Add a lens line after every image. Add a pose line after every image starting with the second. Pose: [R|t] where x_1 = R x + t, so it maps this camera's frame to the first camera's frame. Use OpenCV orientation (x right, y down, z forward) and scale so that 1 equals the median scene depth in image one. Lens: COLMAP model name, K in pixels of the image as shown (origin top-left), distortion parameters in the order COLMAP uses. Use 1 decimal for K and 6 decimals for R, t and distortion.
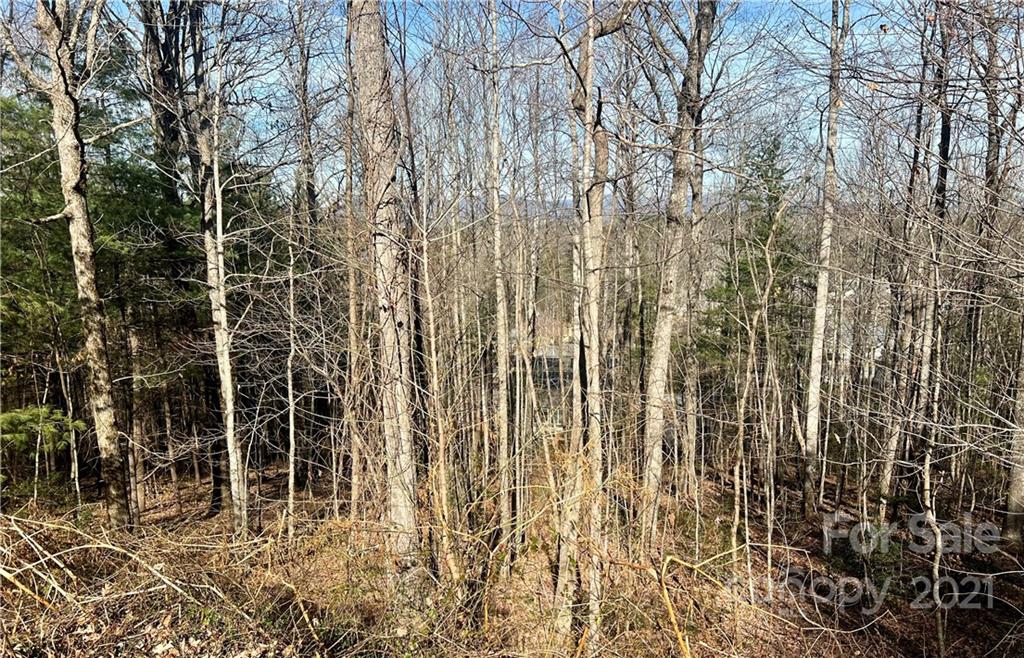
lens RADIAL K [[787.5, 0, 511.7], [0, 787.5, 398.5], [0, 0, 1]] dist [-0.012229, -0.005776]
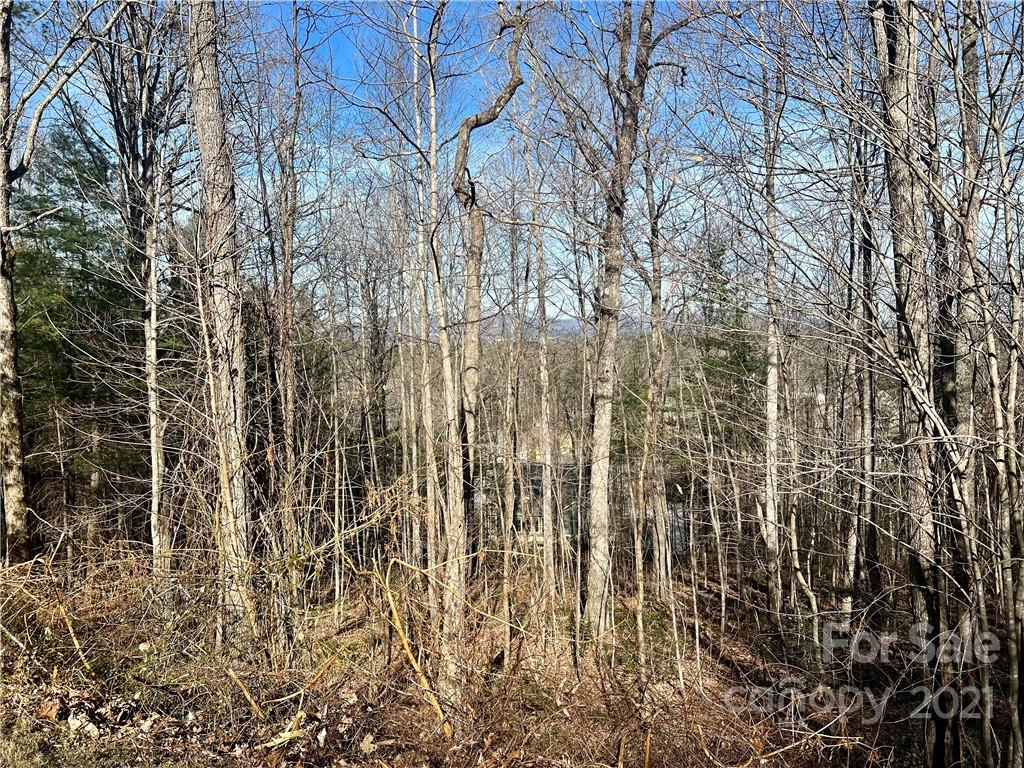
lens RADIAL K [[787.1, 0, 512.0], [0, 787.1, 384.0], [0, 0, 1]] dist [-0.012519, -0.019763]
pose [[0.999995, -0.003116, 0.001025, 0.125323], [0.003240, 0.986870, -0.161482, 0.051579], [-0.000508, 0.161485, 0.986875, -0.011949]]
